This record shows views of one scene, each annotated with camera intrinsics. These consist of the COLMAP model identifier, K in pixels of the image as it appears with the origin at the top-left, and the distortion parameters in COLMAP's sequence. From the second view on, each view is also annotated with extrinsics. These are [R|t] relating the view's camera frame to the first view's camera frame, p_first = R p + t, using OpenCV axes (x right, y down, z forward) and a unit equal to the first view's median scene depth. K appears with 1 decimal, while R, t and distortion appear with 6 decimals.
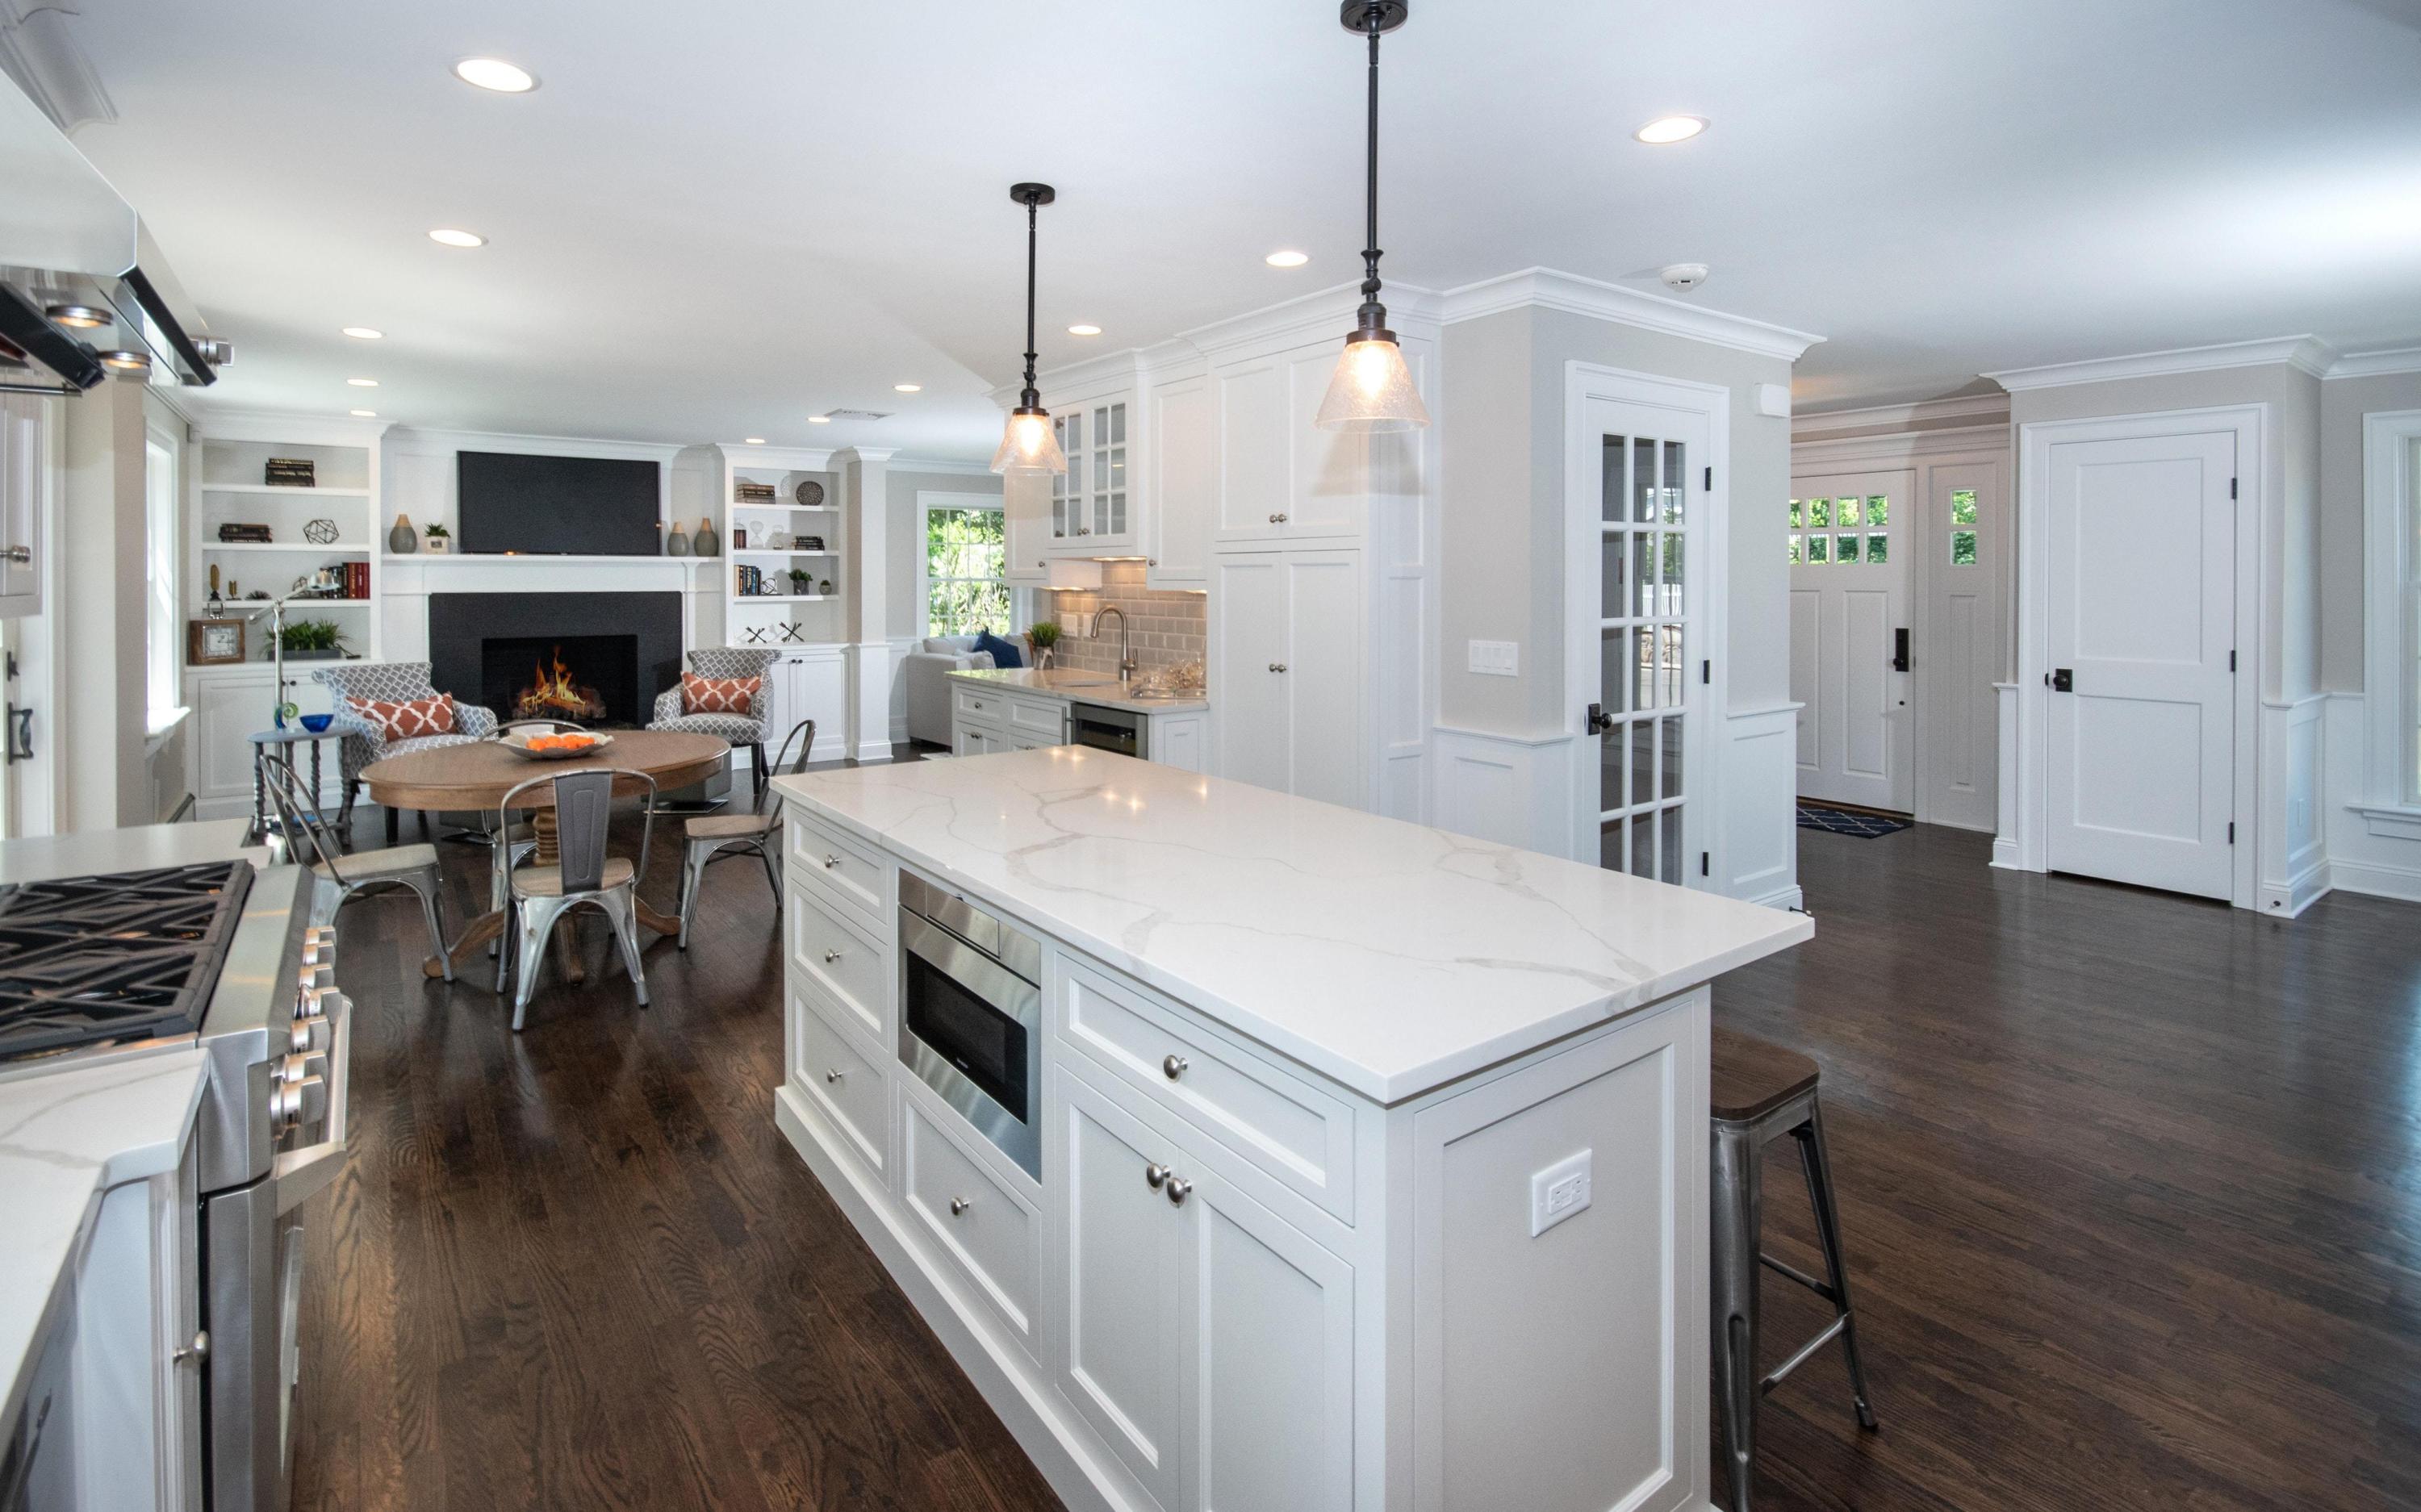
lens RADIAL K [[1134.4, 0, 1210.7], [0, 1134.4, 594.9], [0, 0, 1]] dist [0.000763, -0.000086]
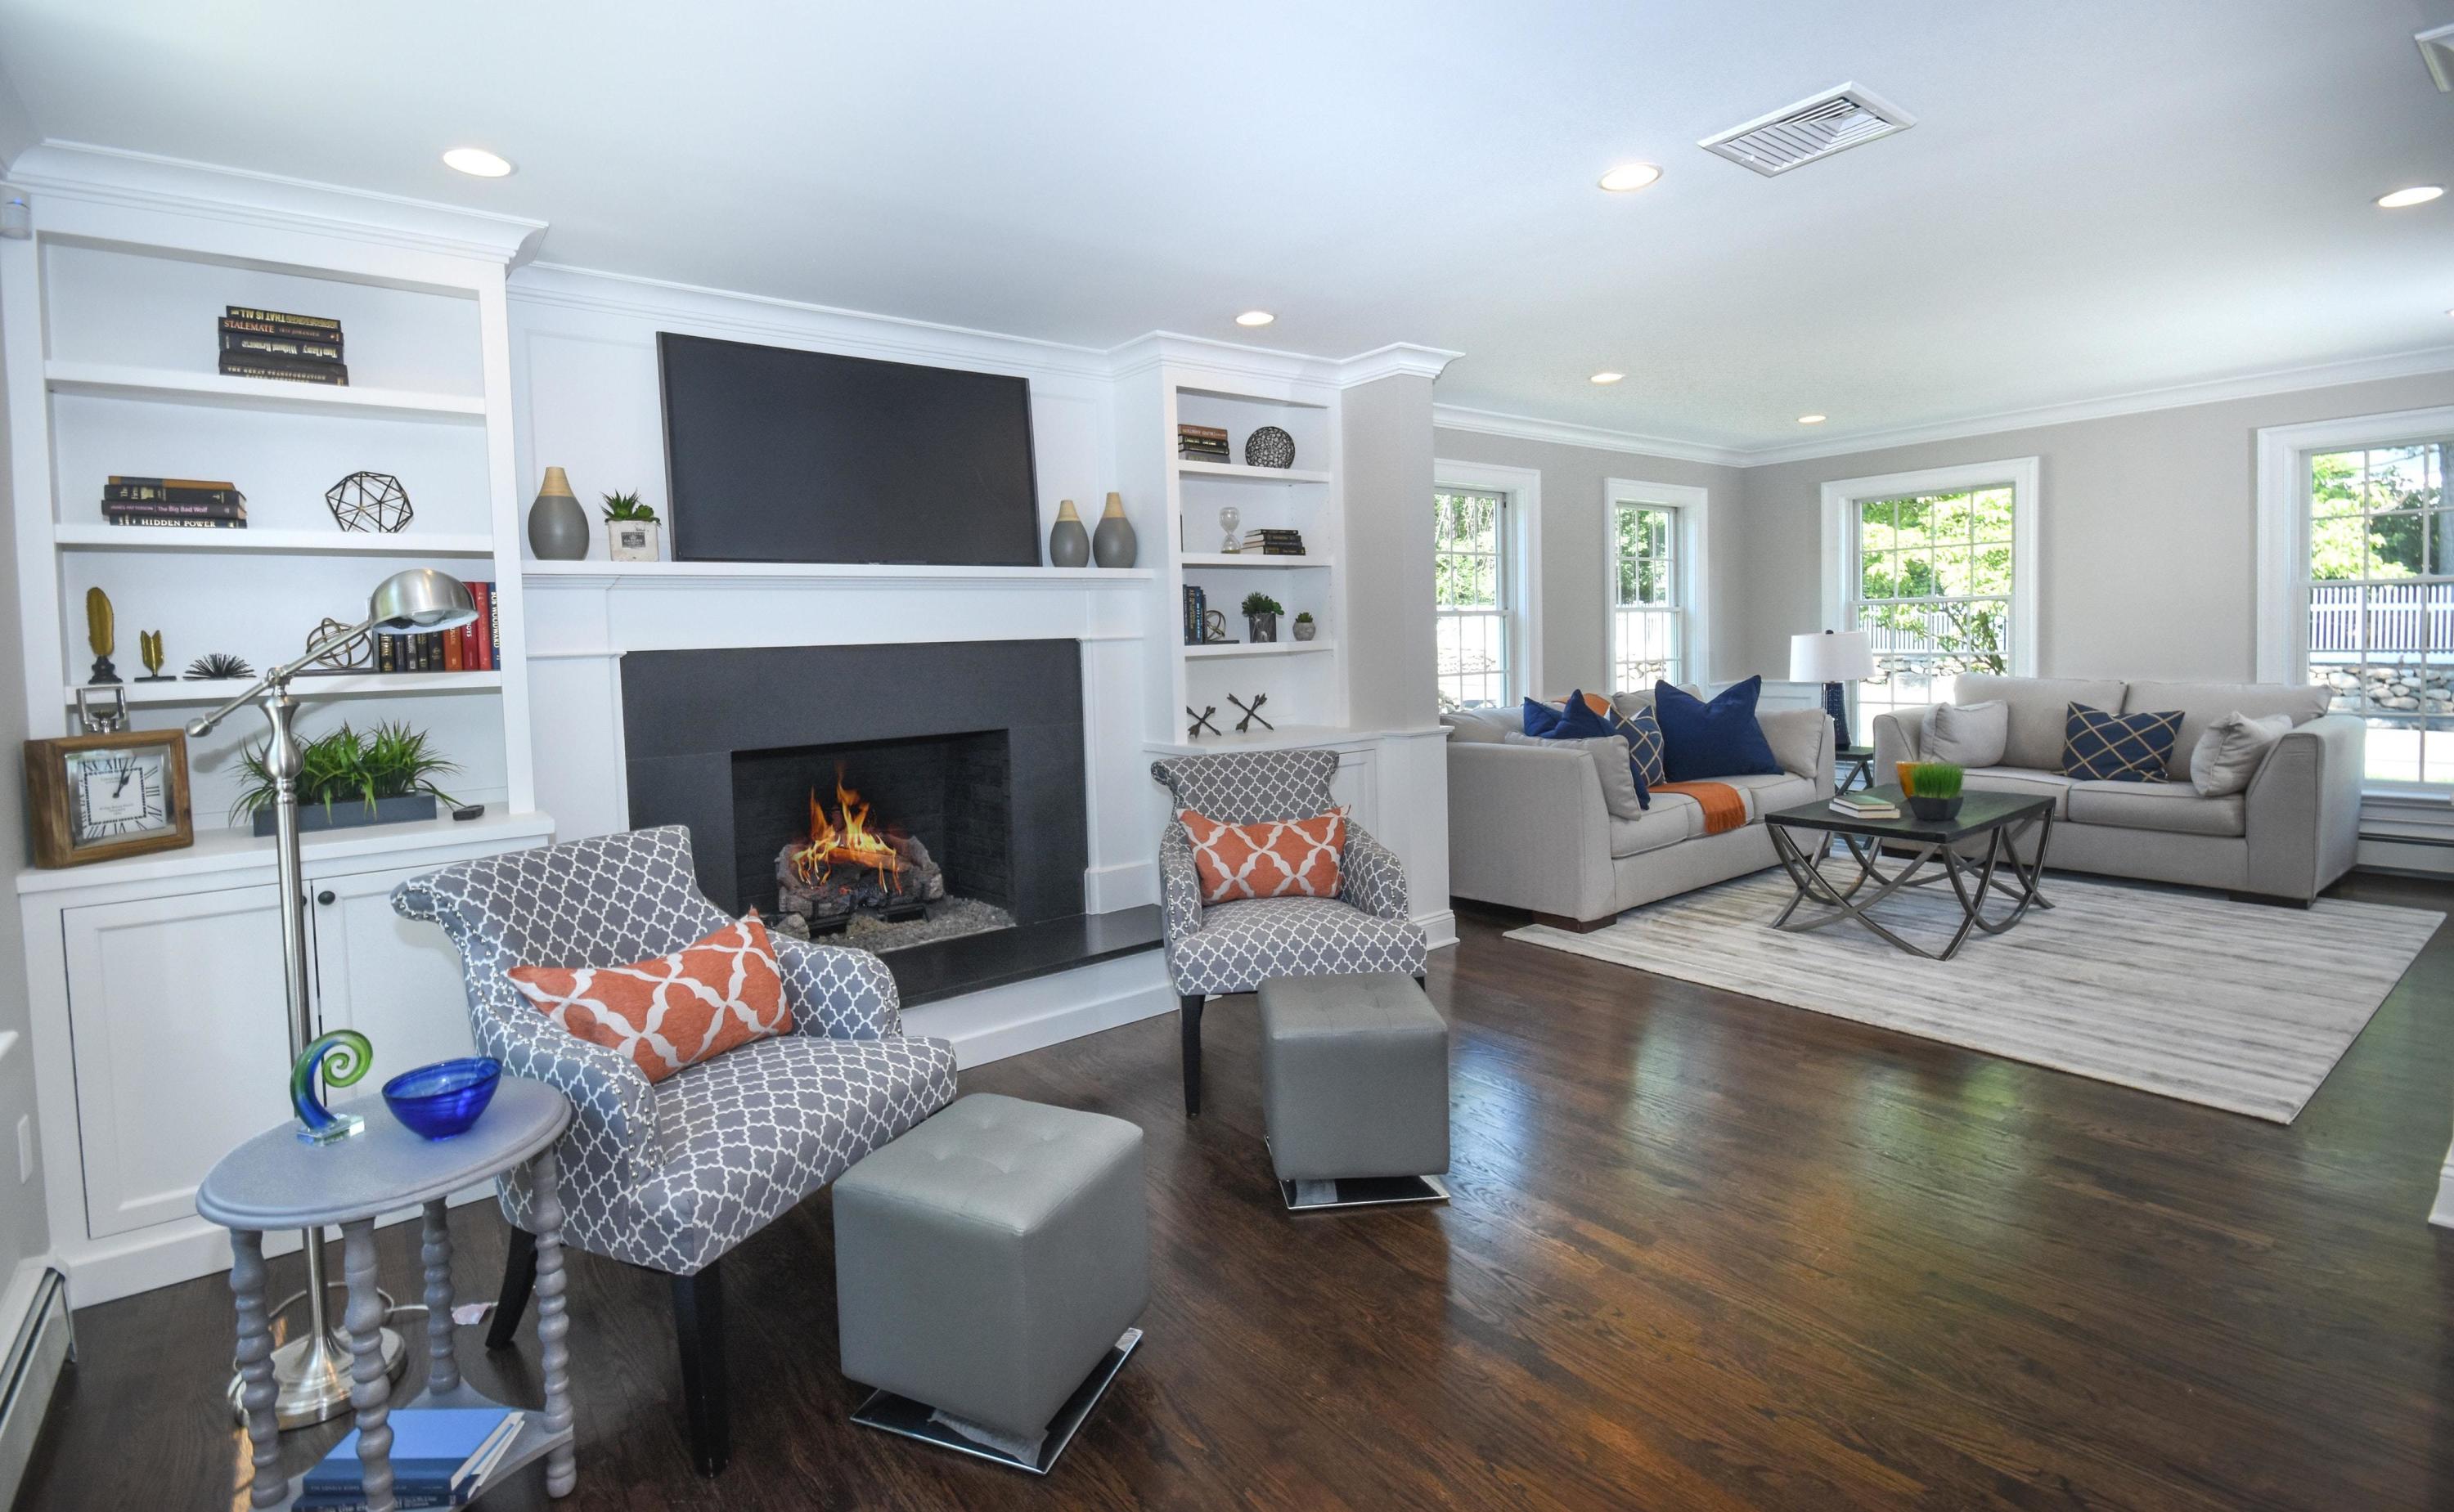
lens RADIAL K [[1136.5, 0, 1216.9], [0, 1136.5, 688.1], [0, 0, 1]] dist [0.000478, 0.000335]
pose [[0.999386, -0.030027, 0.018070, -0.477742], [0.029441, 0.999059, 0.031833, 0.005053], [-0.019009, -0.031282, 0.999330, 0.571441]]
